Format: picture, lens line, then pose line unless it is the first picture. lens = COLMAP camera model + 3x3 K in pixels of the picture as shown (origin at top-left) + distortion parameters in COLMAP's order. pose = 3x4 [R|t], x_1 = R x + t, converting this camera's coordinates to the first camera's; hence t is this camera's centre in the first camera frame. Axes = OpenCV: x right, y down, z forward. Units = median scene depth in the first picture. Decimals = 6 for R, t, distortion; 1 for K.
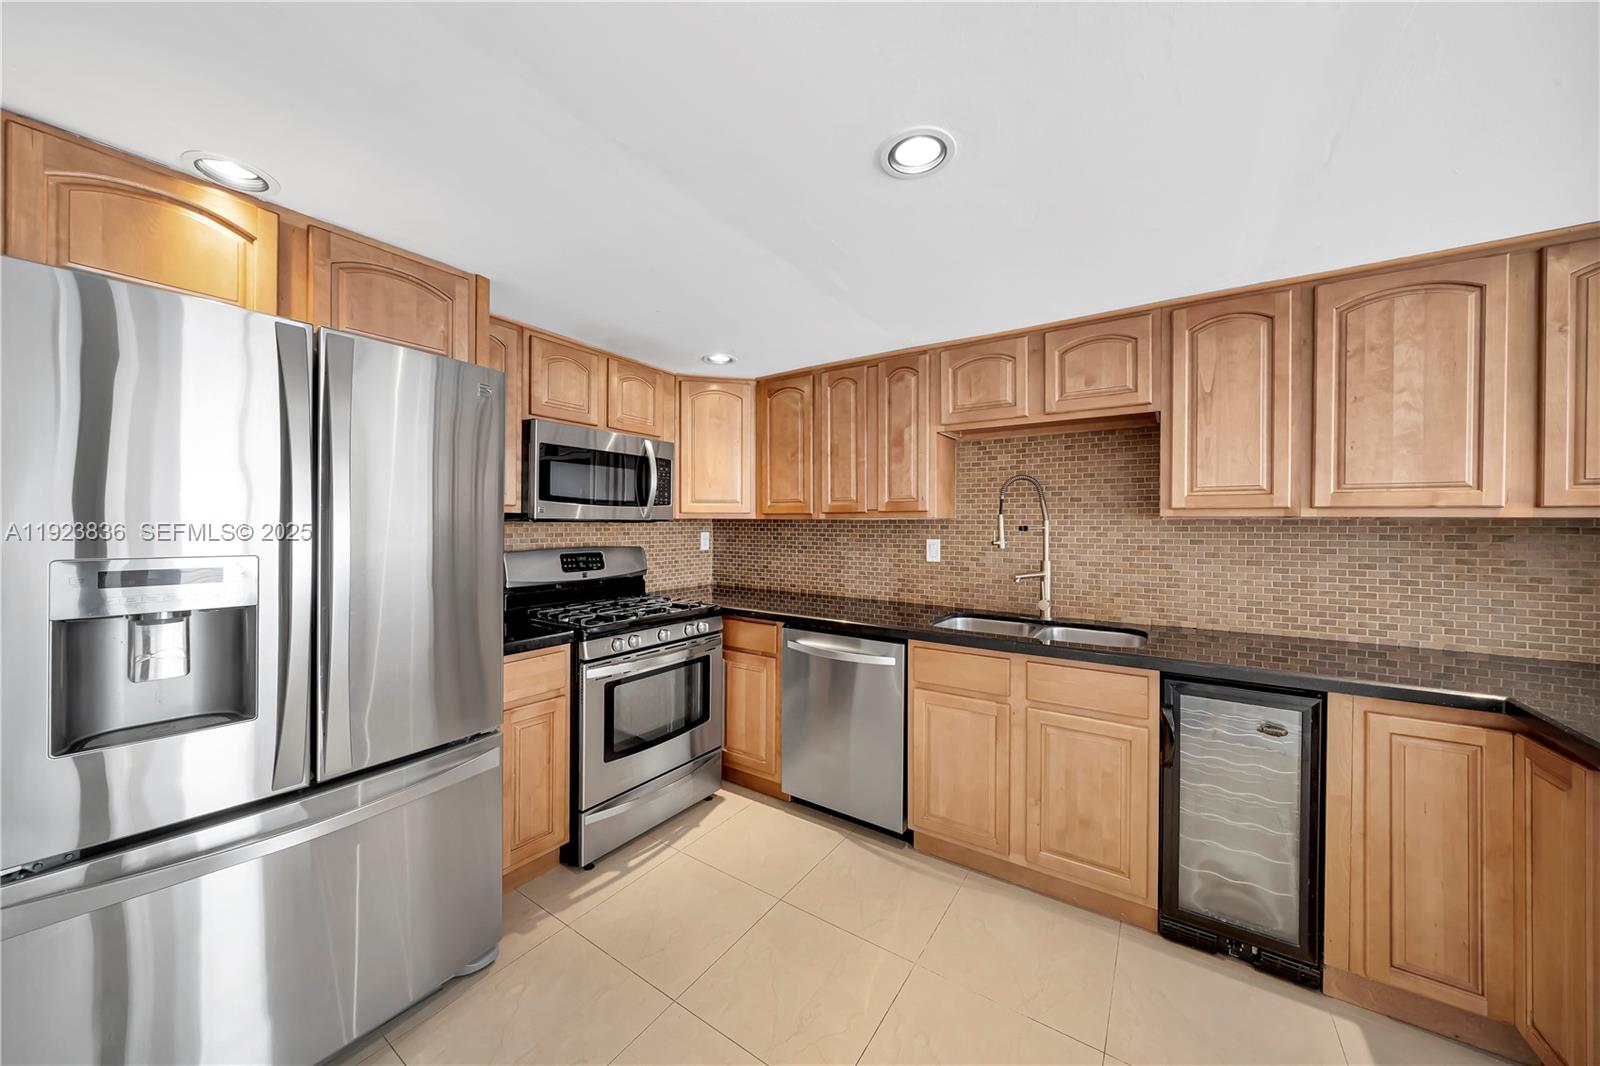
lens RADIAL K [[544.5, 0, 791.8], [0, 544.5, 526.7], [0, 0, 1]] dist [-0.006492, -0.000360]
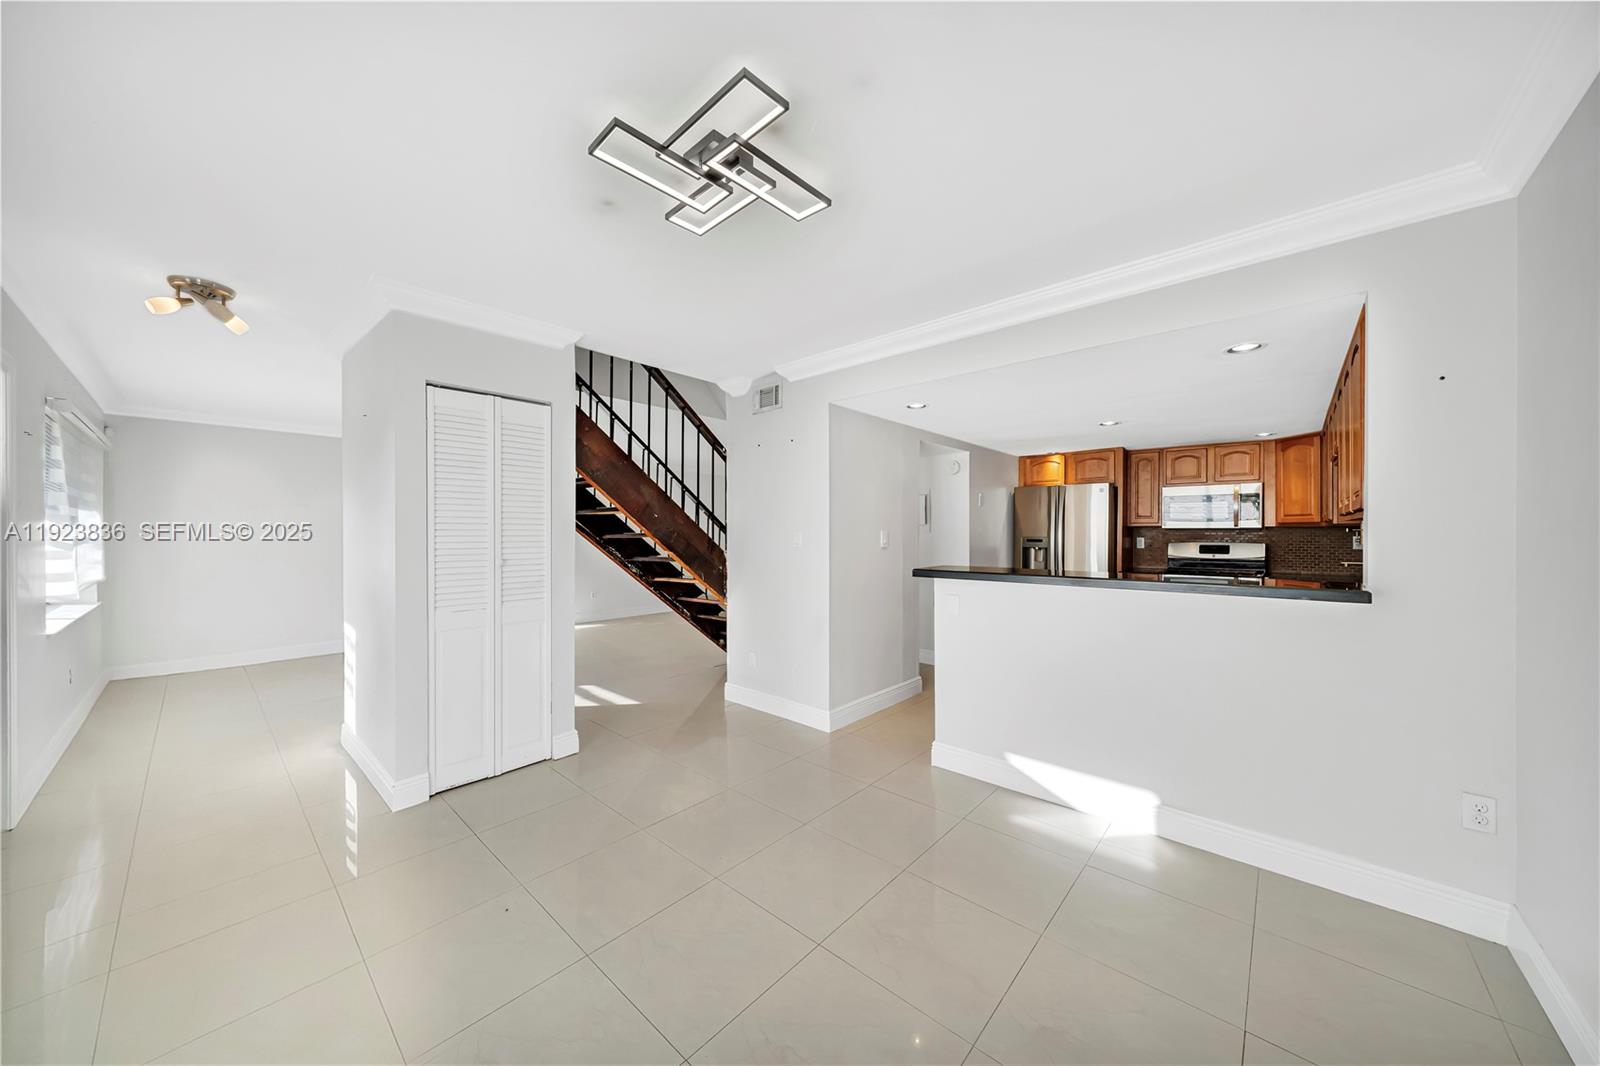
lens RADIAL K [[544.5, 0, 776.0], [0, 544.5, 532.0], [0, 0, 1]] dist [-0.006492, -0.000360]
pose [[-0.172821, -0.010517, -0.984897, 2.236189], [-0.004423, 0.999941, -0.009901, 0.034074], [0.984943, 0.002645, -0.172857, -0.283505]]
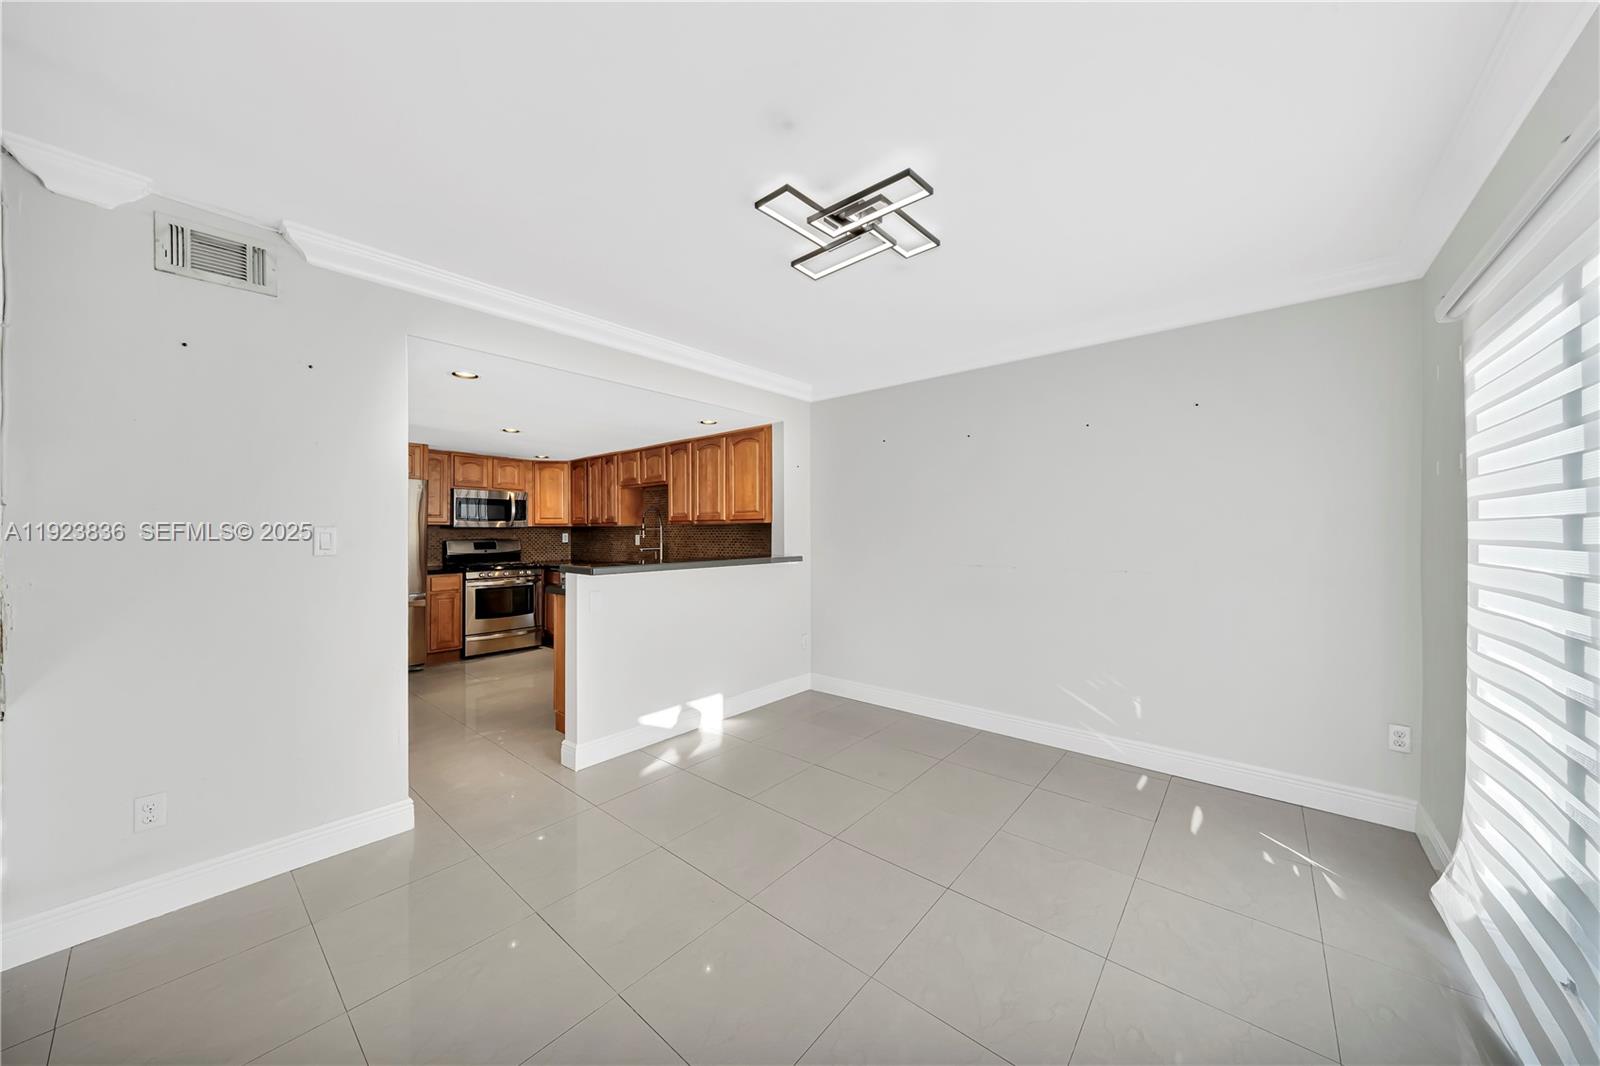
lens RADIAL K [[544.5, 0, 814.8], [0, 544.5, 529.3], [0, 0, 1]] dist [-0.006492, -0.000360]
pose [[0.995157, -0.009010, -0.097883, 1.510868], [0.008196, 0.999928, -0.008715, 0.033324], [0.097954, 0.007871, 0.995160, -1.424994]]
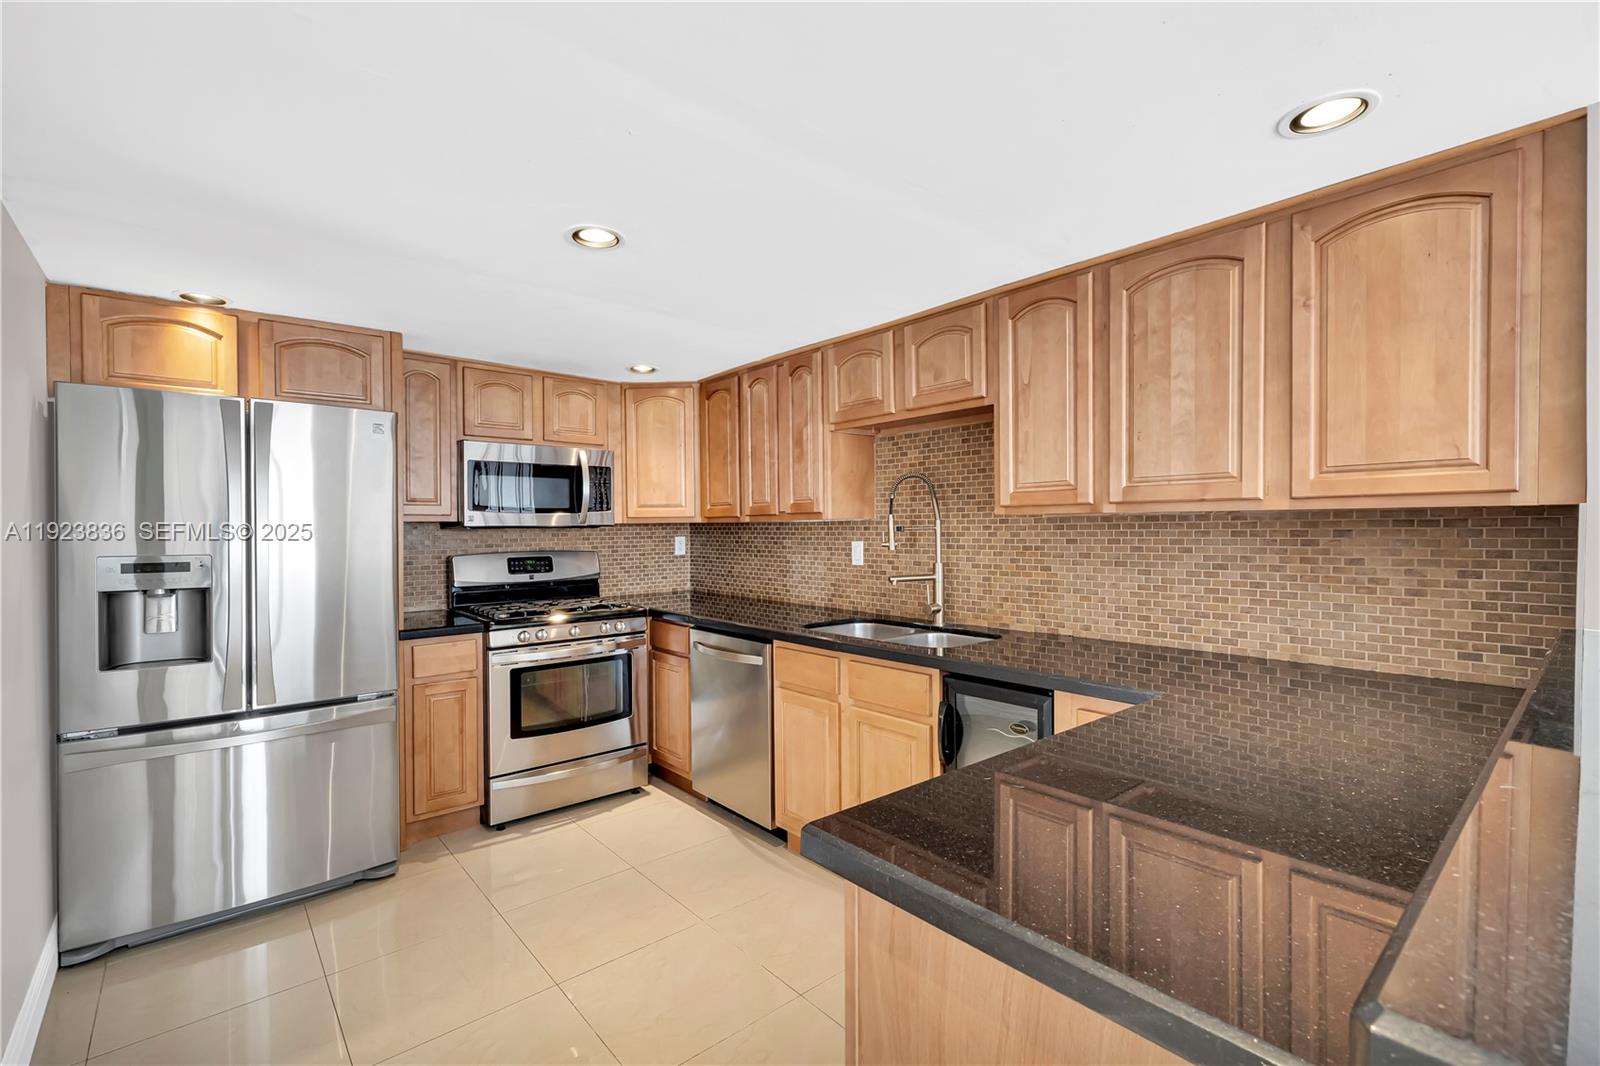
lens RADIAL K [[708.6, 0, 810.1], [0, 708.6, 533.0], [0, 0, 1]] dist [-0.001771, -0.000598]
pose [[0.965077, -0.012408, -0.261673, 0.636692], [0.013472, 0.999907, 0.002273, 0.005742], [0.261620, -0.005719, 0.965154, -0.263802]]
